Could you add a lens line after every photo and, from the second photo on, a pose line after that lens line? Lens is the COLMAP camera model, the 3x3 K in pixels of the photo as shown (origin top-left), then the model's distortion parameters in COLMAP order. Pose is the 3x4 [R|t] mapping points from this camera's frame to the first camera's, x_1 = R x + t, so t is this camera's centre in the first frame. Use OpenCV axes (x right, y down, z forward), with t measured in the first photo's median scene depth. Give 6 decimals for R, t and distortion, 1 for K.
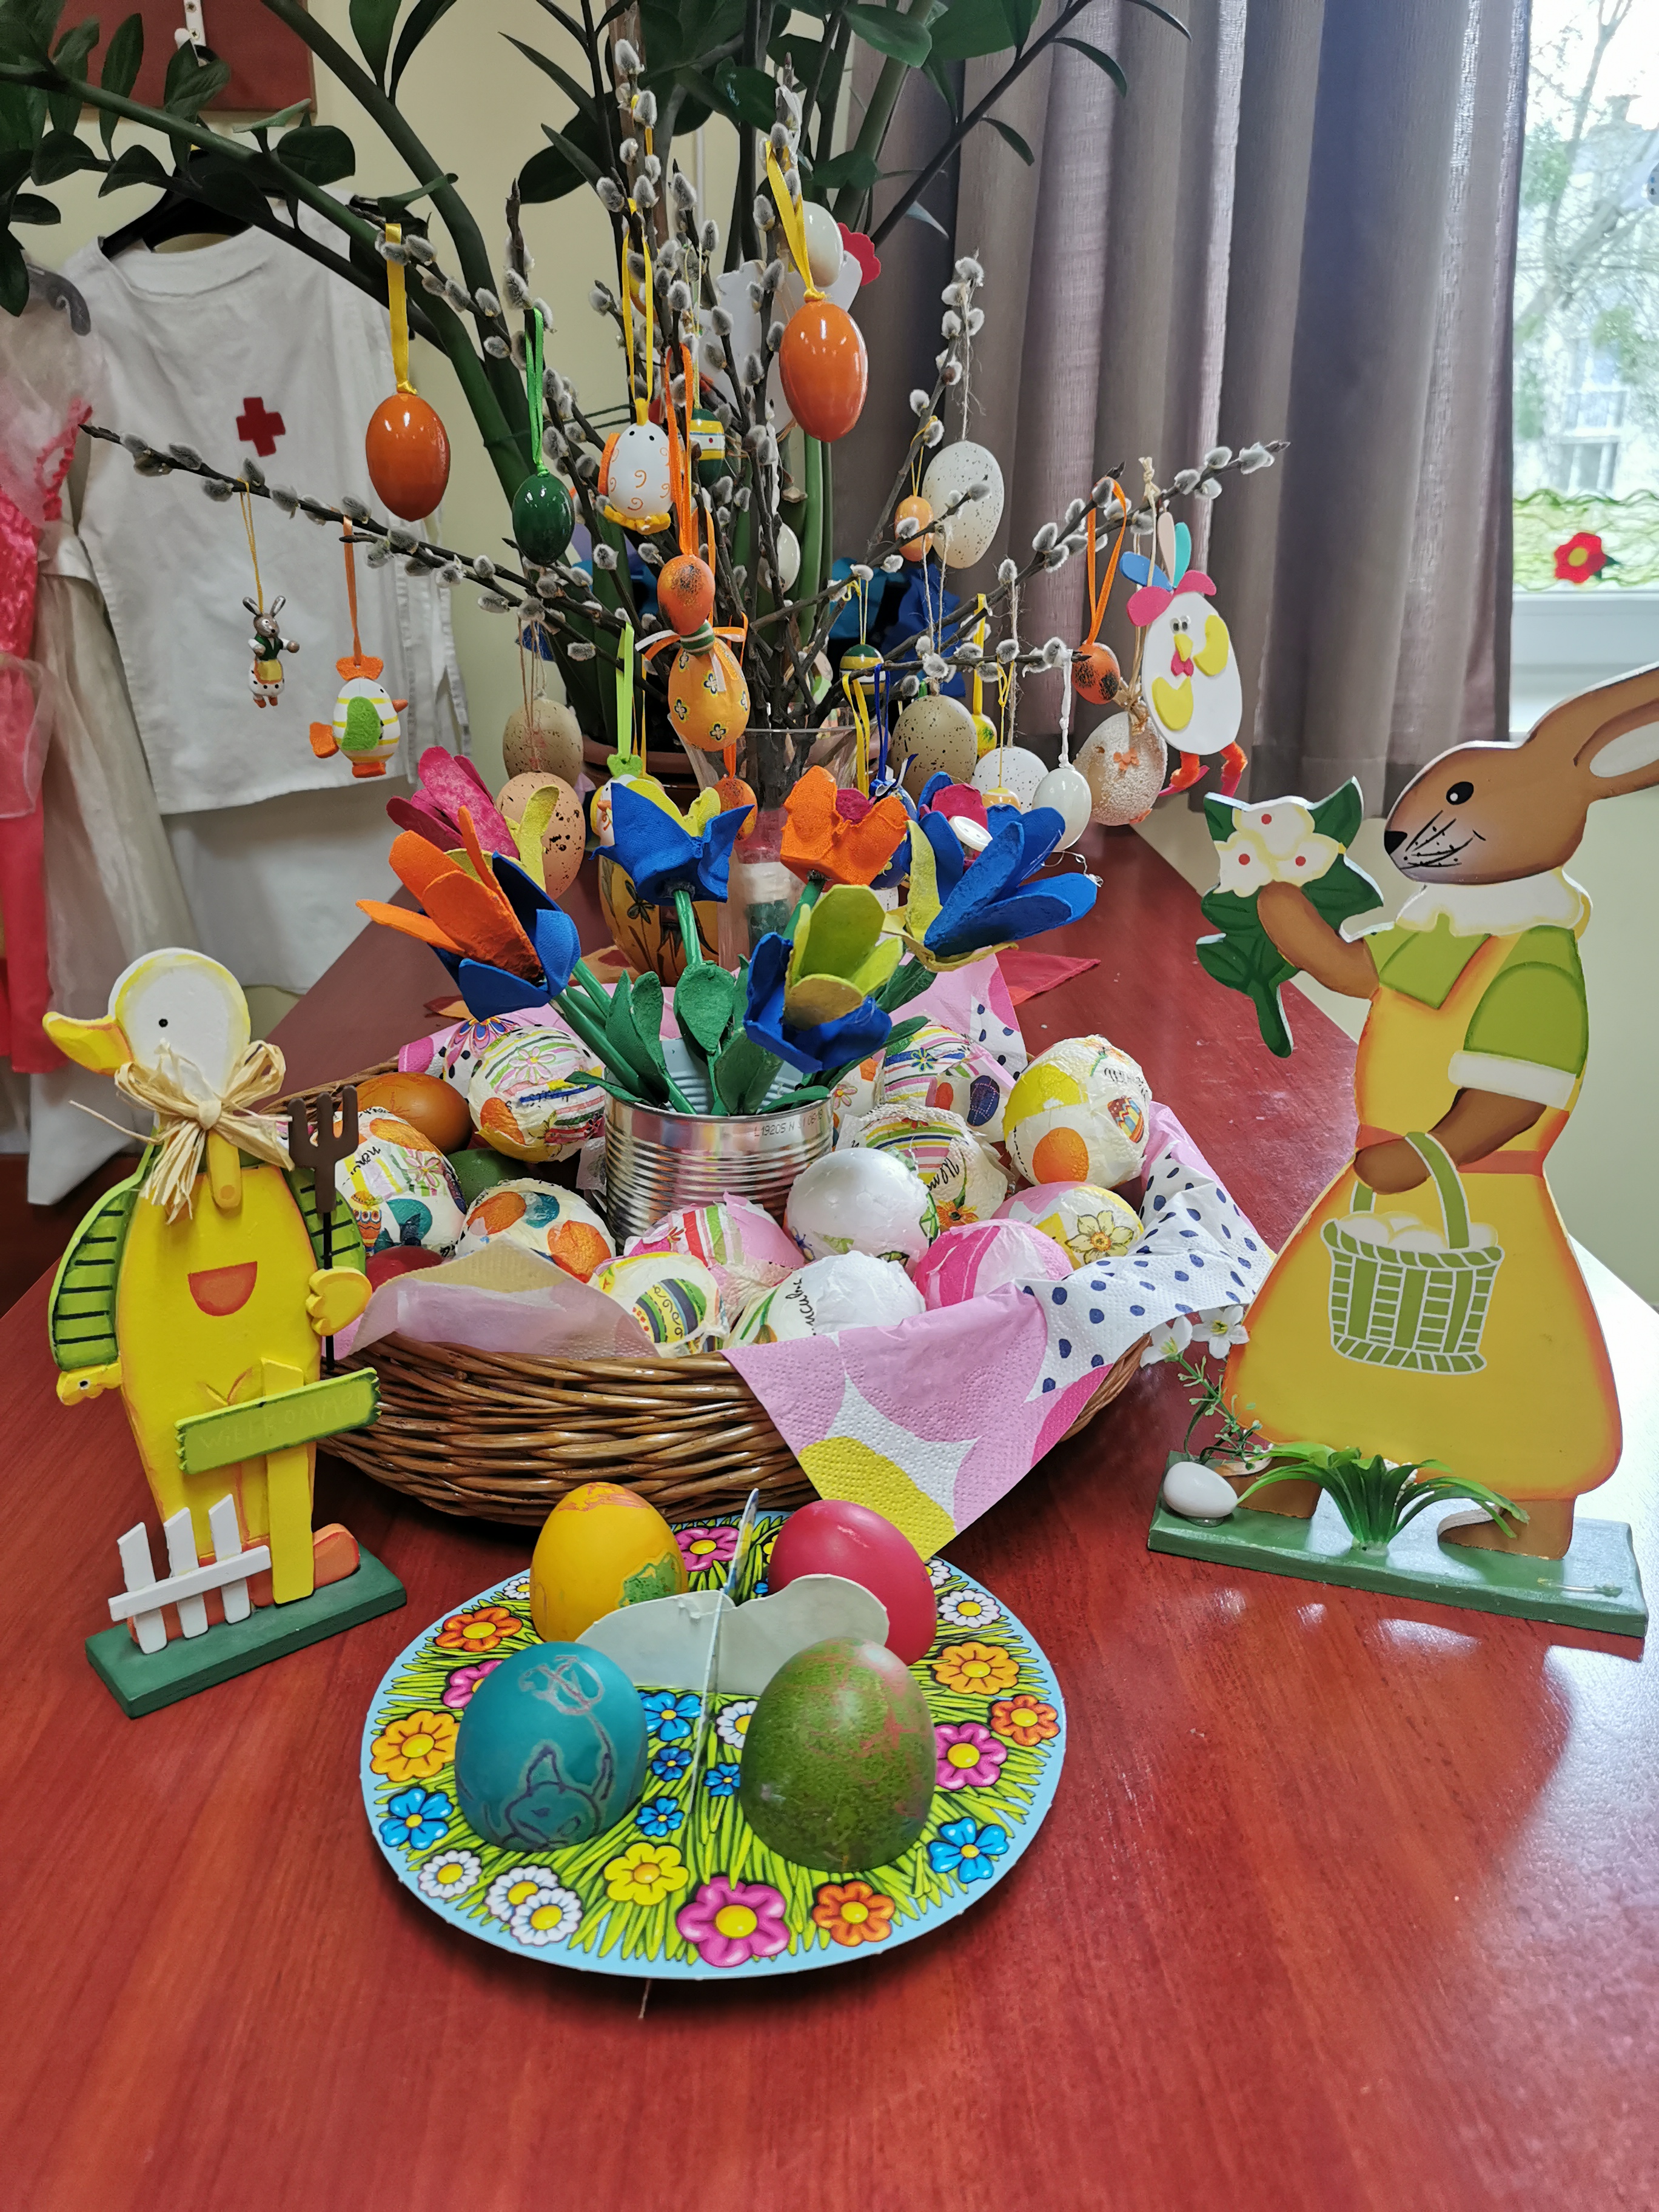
lens RADIAL K [[1552.2, 0, 829.5], [0, 1552.2, 1106.0], [0, 0, 1]] dist [0.009997, 0.002288]
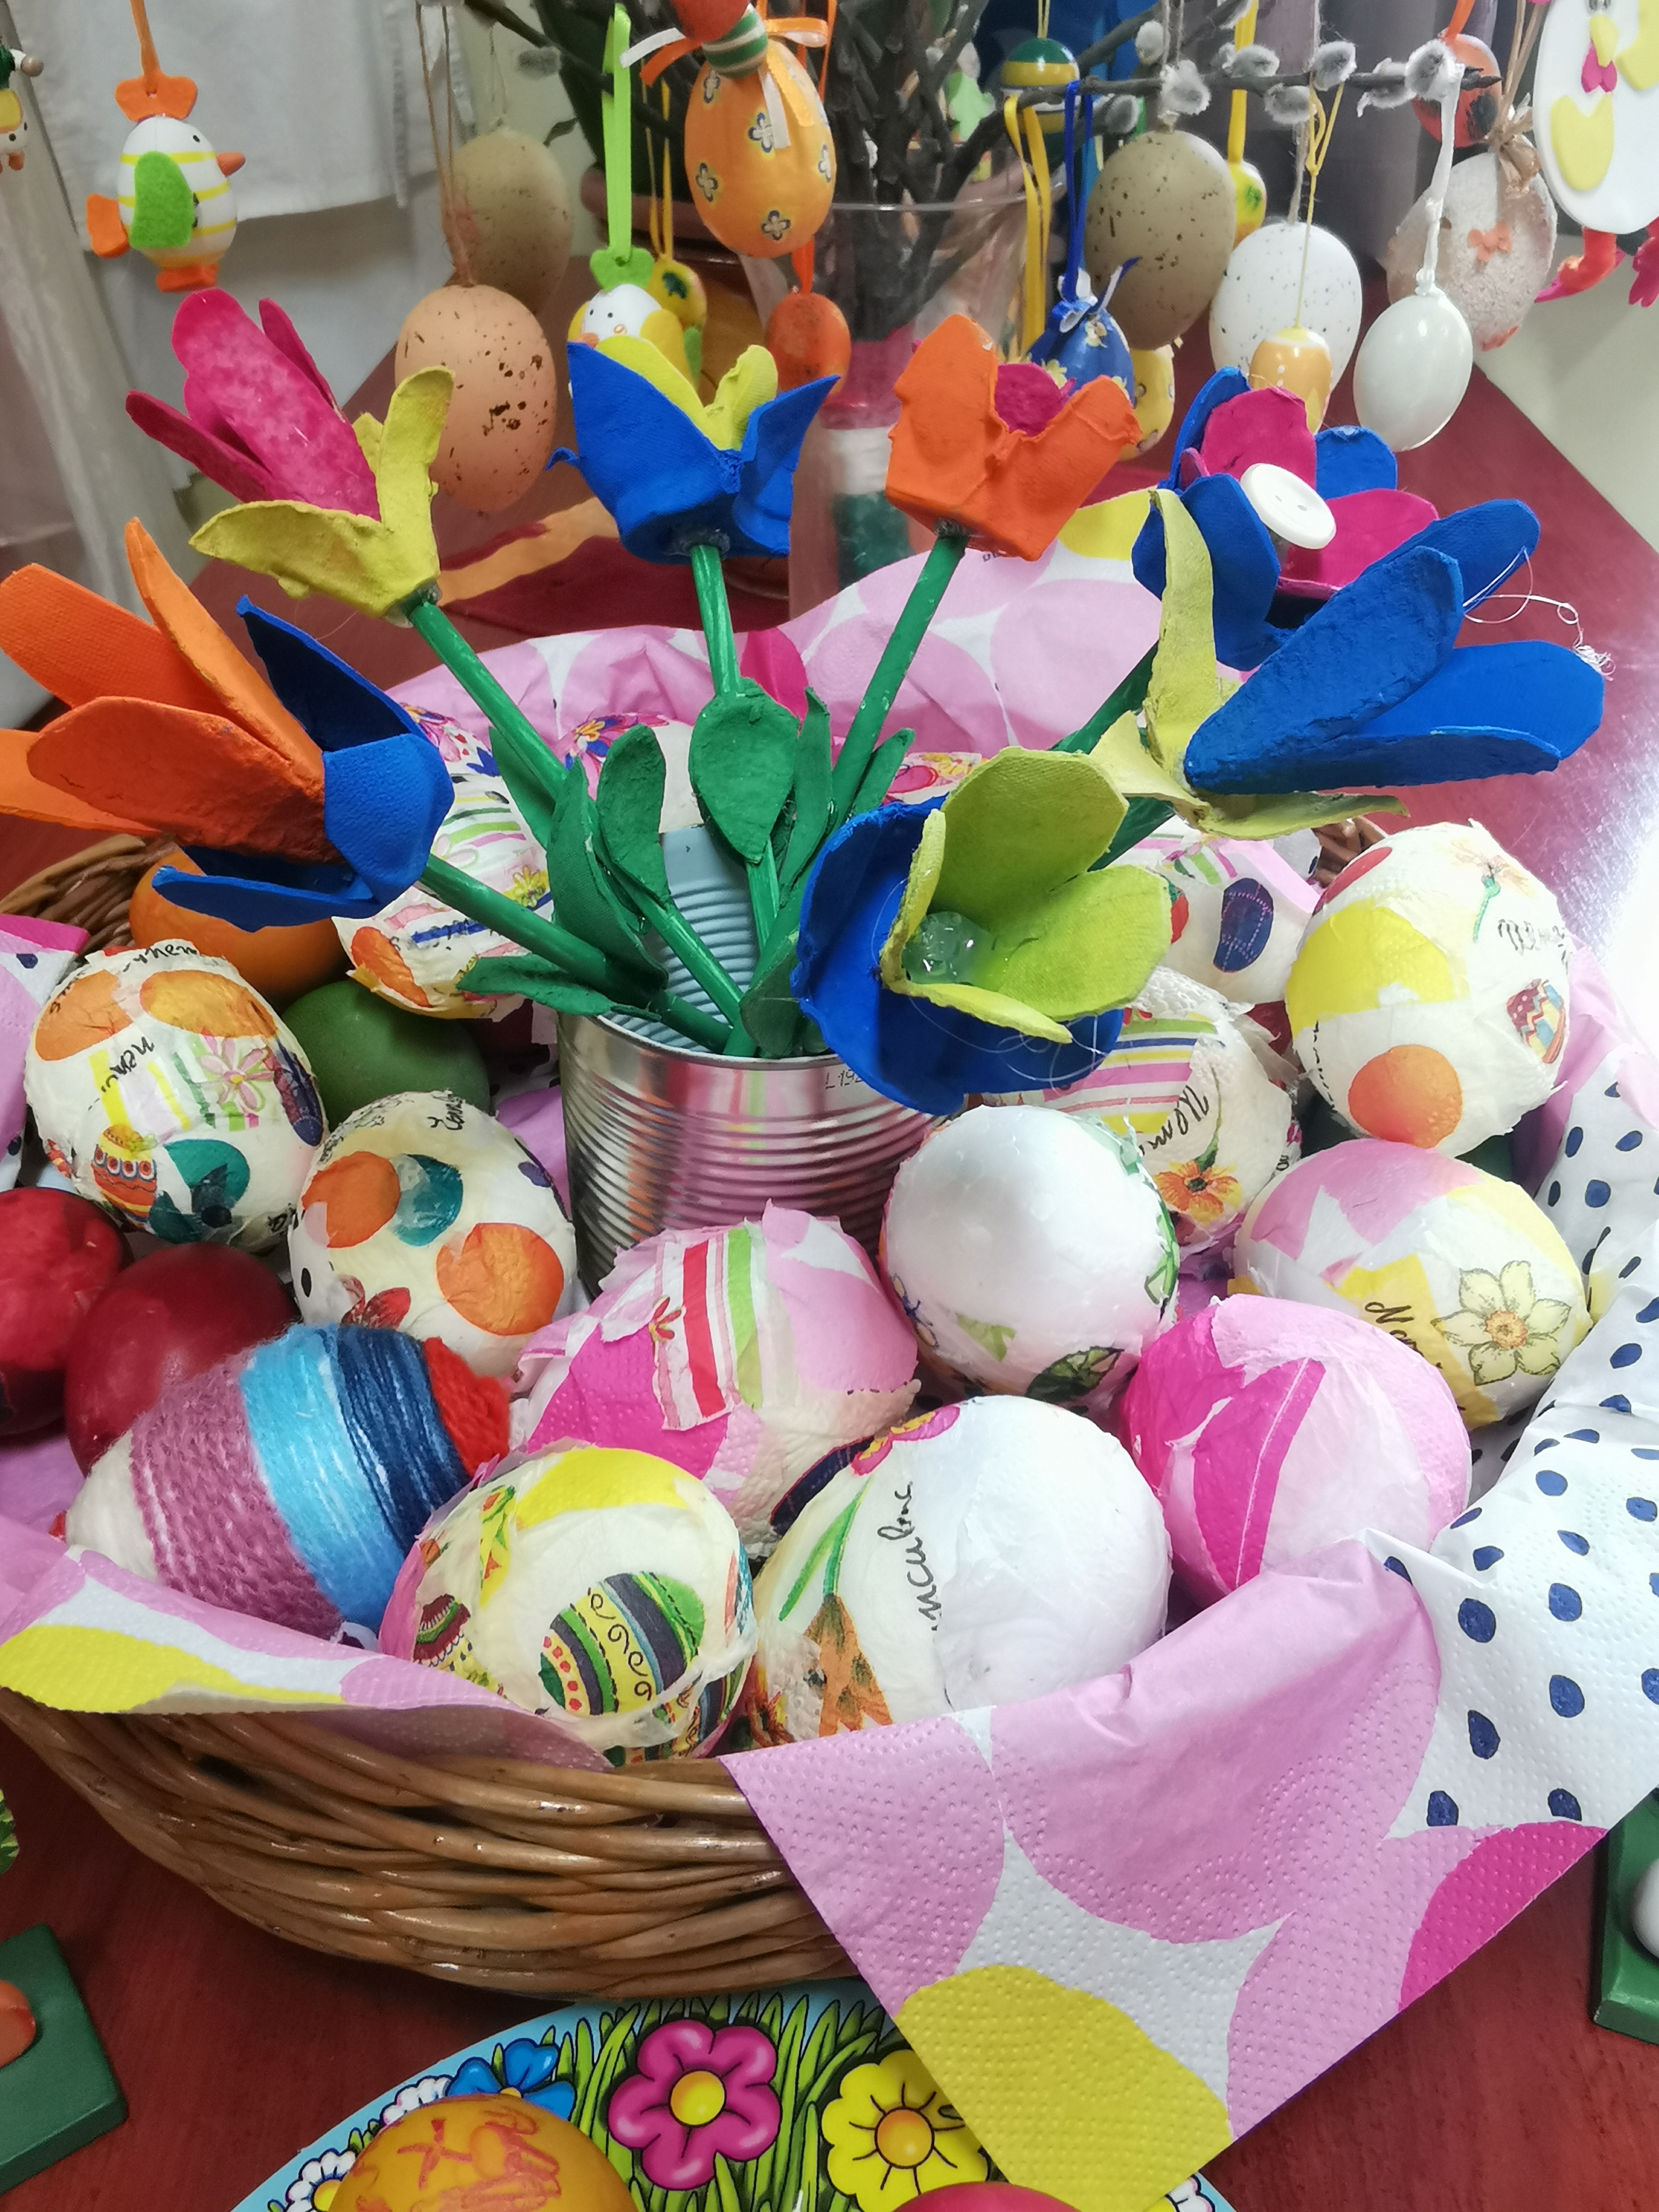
lens RADIAL K [[1820.5, 0, 830.3], [0, 1820.5, 903.0], [0, 0, 1]] dist [0.106884, -0.246744]
pose [[0.997799, 0.020510, -0.063064, -0.008648], [-0.009470, 0.985294, 0.170607, -0.132499], [0.065636, -0.169634, 0.983319, 0.372168]]
